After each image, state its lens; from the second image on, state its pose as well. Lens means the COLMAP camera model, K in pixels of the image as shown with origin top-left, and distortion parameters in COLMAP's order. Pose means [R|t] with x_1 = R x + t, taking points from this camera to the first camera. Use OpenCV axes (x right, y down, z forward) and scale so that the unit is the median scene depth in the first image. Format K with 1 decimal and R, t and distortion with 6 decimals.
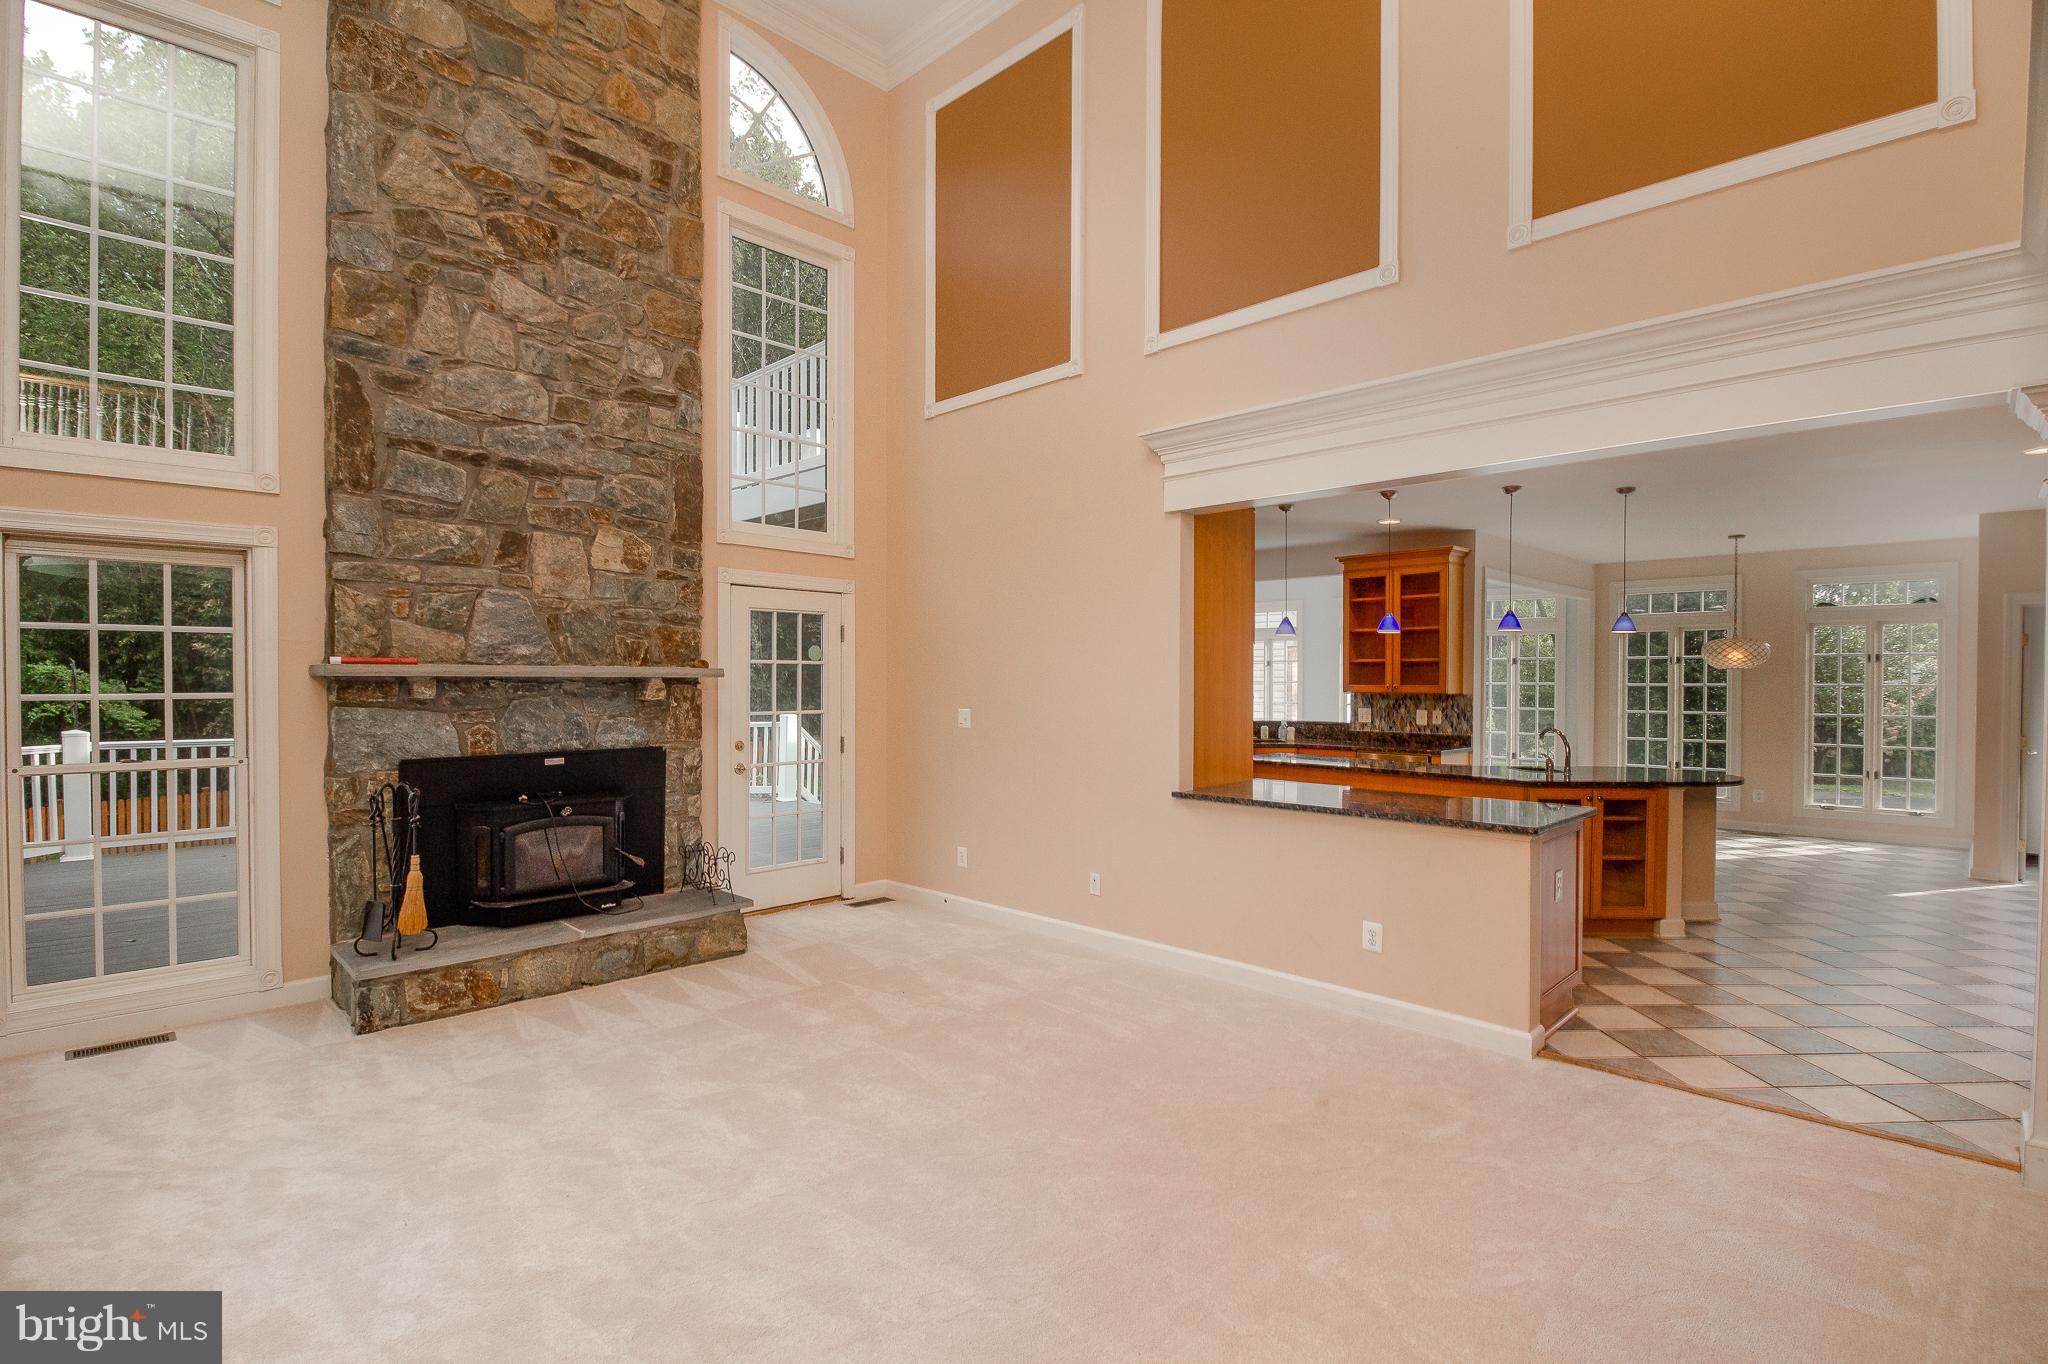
lens RADIAL K [[964.2, 0, 1008.6], [0, 964.2, 676.5], [0, 0, 1]] dist [-0.024159, -0.000573]
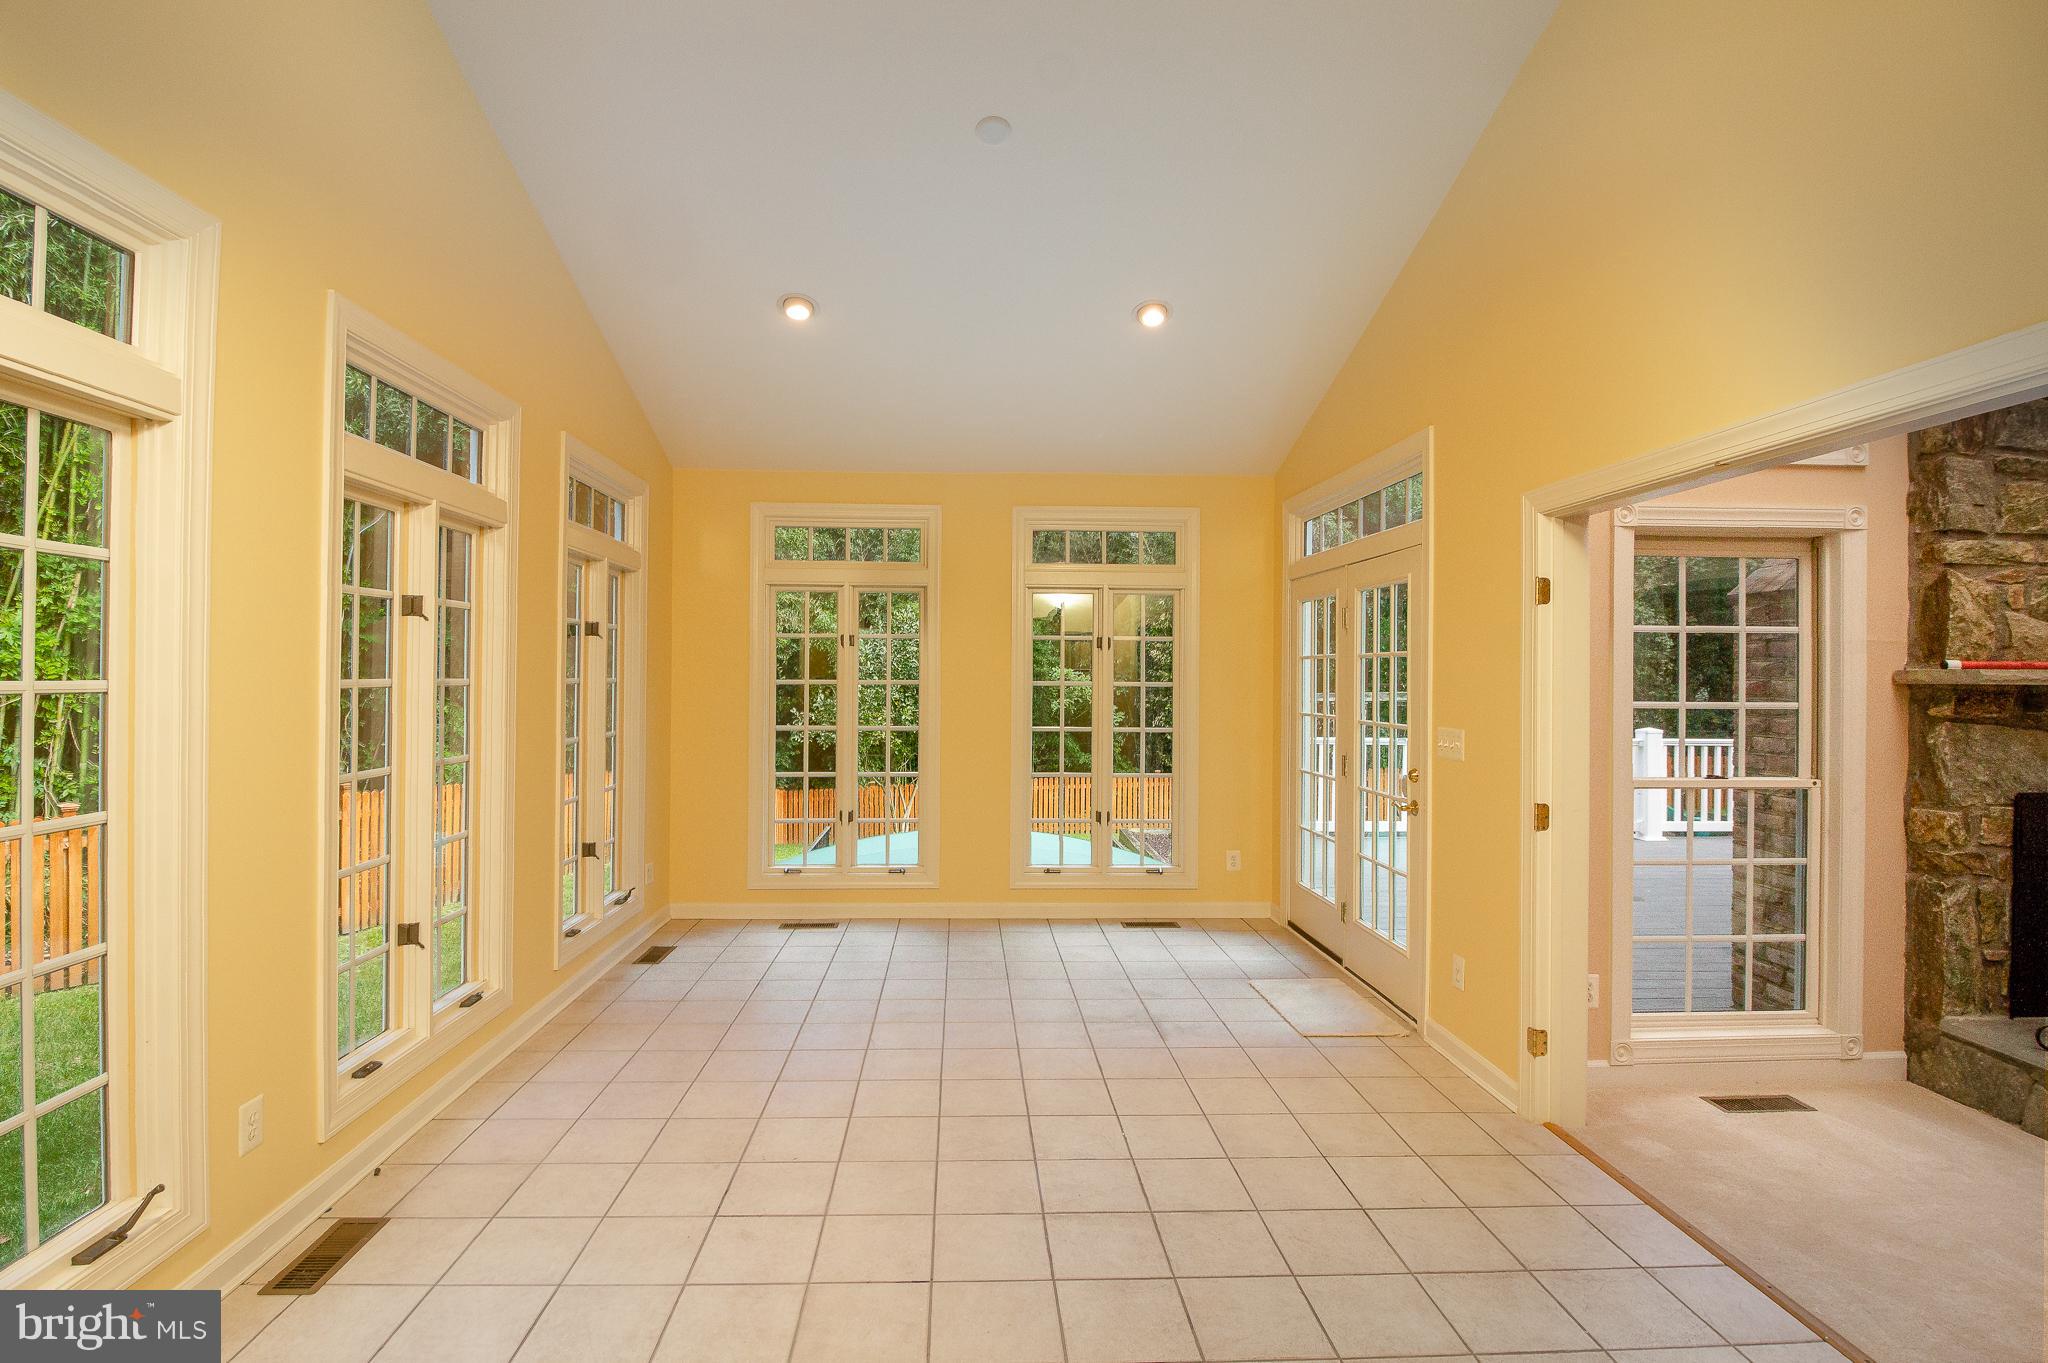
lens RADIAL K [[964.2, 0, 1008.6], [0, 964.2, 676.0], [0, 0, 1]] dist [-0.024159, -0.000573]
pose [[0.751054, 0.002478, -0.660237, -0.762660], [-0.005630, 0.999981, -0.002651, -0.000997], [0.660217, 0.005708, 0.751053, -0.112346]]
